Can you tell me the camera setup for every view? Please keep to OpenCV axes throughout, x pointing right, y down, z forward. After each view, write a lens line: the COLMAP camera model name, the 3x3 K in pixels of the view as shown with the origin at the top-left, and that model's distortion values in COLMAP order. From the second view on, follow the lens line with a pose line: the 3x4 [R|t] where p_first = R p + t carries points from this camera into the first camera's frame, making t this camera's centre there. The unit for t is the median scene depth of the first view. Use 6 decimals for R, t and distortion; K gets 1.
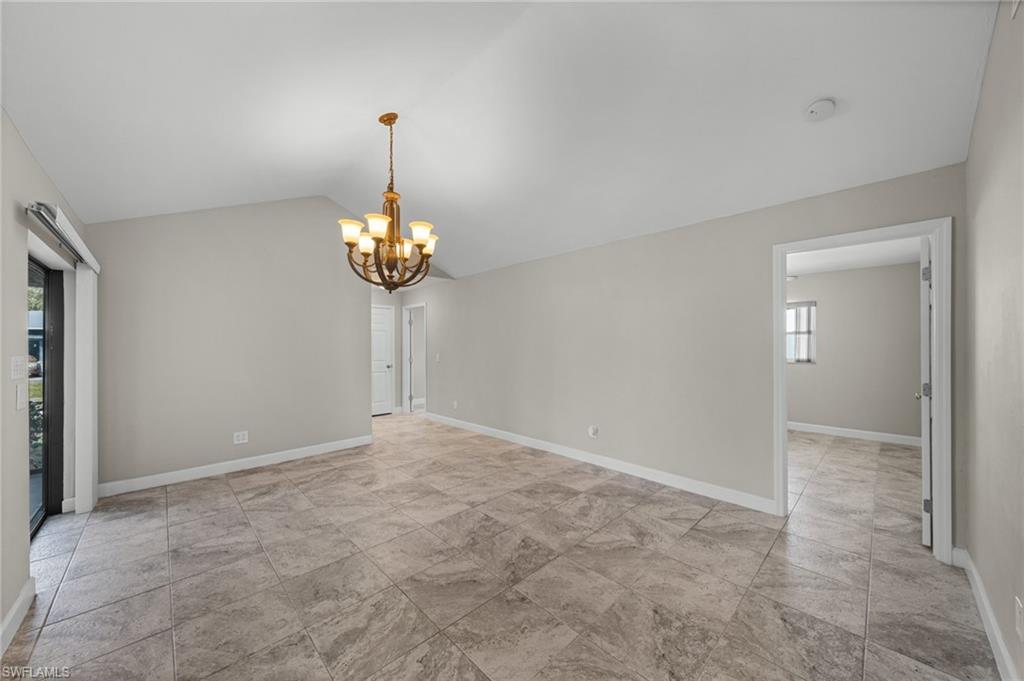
lens RADIAL K [[362.3, 0, 506.8], [0, 362.3, 343.4], [0, 0, 1]] dist [-0.001045, -0.000026]
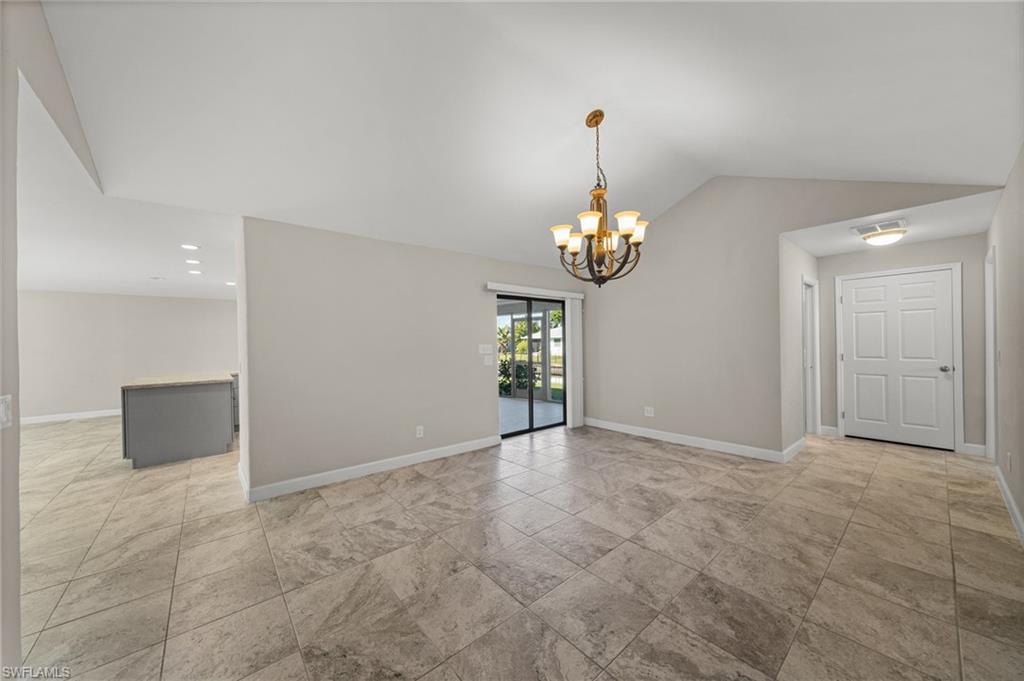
lens RADIAL K [[362.3, 0, 506.8], [0, 362.3, 343.4], [0, 0, 1]] dist [-0.001045, -0.000026]
pose [[-0.067116, 0.009823, -0.997697, 0.711595], [0.021061, 0.999743, 0.008426, 0.004729], [0.997523, -0.020446, -0.067305, 0.786073]]
